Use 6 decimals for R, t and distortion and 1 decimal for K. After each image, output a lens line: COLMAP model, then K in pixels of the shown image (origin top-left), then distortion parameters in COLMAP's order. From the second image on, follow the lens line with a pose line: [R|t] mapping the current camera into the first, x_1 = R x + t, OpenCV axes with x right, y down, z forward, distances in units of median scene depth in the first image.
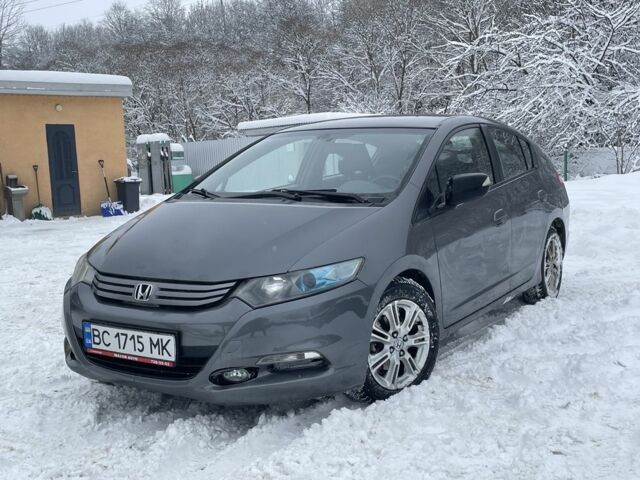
lens RADIAL K [[769.7, 0, 327.7], [0, 769.7, 231.1], [0, 0, 1]] dist [0.118522, -0.209174]
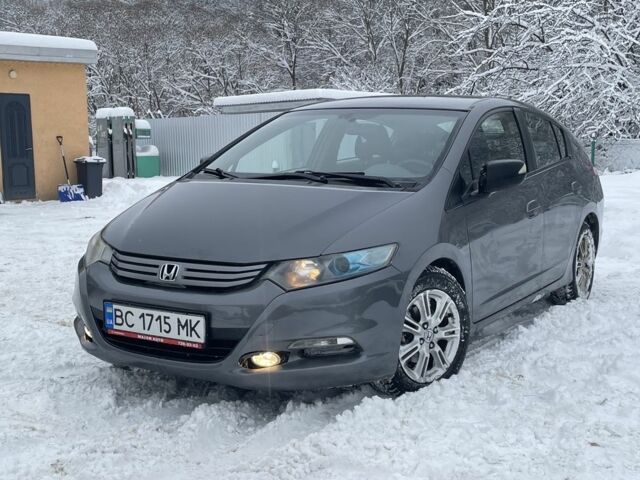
lens RADIAL K [[908.1, 0, 314.8], [0, 908.1, 236.5], [0, 0, 1]] dist [0.120146, -0.208042]
pose [[0.999555, 0.028281, 0.009527, -0.063557], [-0.028361, 0.999562, 0.008423, 0.017938], [-0.009285, -0.008689, 0.999919, -0.125810]]
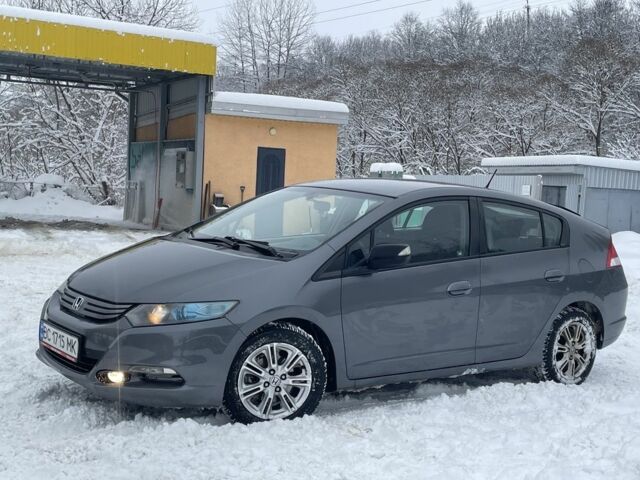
lens RADIAL K [[908.1, 0, 314.8], [0, 908.1, 236.5], [0, 0, 1]] dist [0.120146, -0.208042]
pose [[0.927396, 0.115850, -0.355691, 0.609614], [-0.130603, 0.991278, -0.017659, -0.052437], [0.350543, 0.062831, 0.934437, -0.271967]]
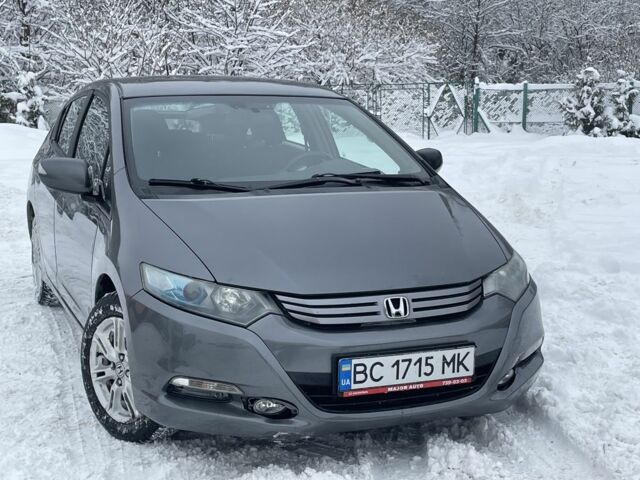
lens RADIAL K [[1031.3, 0, 320.0], [0, 1031.3, 240.0], [0, 0, 1]] dist [0.144695, -0.210345]
pose [[0.593616, -0.101511, 0.798321, -1.066634], [0.074761, 0.994679, 0.070888, -0.070120], [-0.801269, 0.017603, 0.598046, 0.380002]]
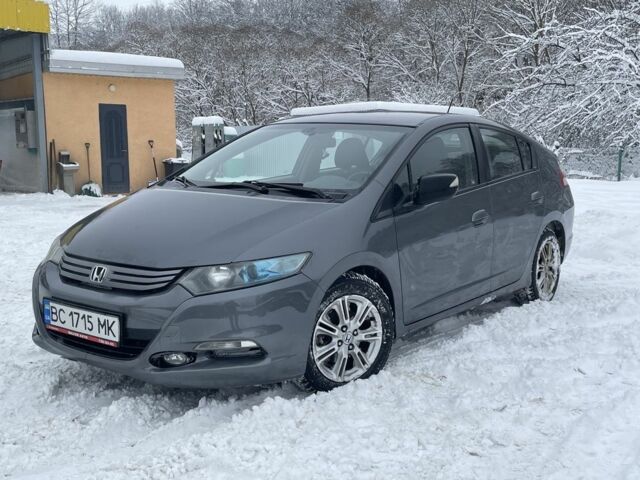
lens RADIAL K [[769.7, 0, 327.7], [0, 769.7, 231.1], [0, 0, 1]] dist [0.118522, -0.209174]
pose [[0.995474, 0.050048, -0.080787, 0.140993], [-0.048668, 0.998635, 0.018967, -0.013251], [0.081626, -0.014949, 0.996551, -0.017882]]
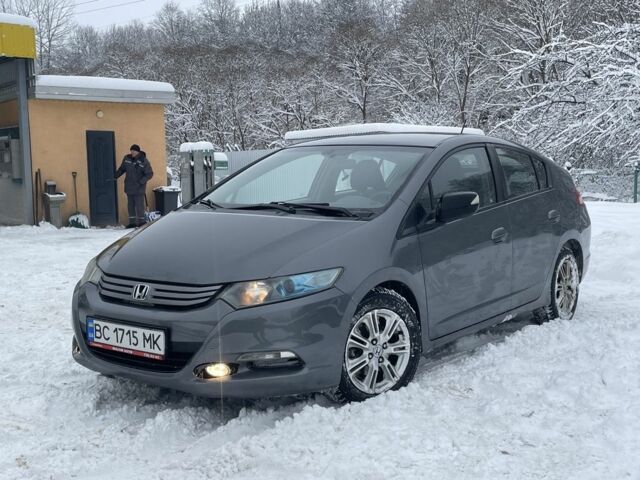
lens RADIAL K [[838.3, 0, 319.6], [0, 838.3, 229.9], [0, 0, 1]] dist [0.137422, -0.292413]
pose [[0.996162, 0.029871, -0.082279, 0.102407], [-0.031769, 0.999256, -0.021853, 0.008003], [0.081565, 0.024383, 0.996370, -0.160727]]
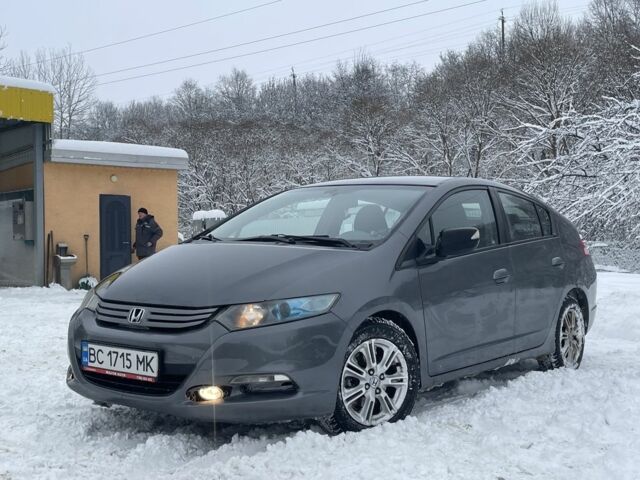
lens RADIAL K [[838.4, 0, 320.0], [0, 838.4, 240.0], [0, 0, 1]] dist [0.130756, -0.254792]
pose [[0.994265, 0.037612, -0.100111, 0.125108], [-0.047801, 0.993695, -0.101412, 0.075071], [0.095666, 0.105616, 0.989795, -0.153110]]
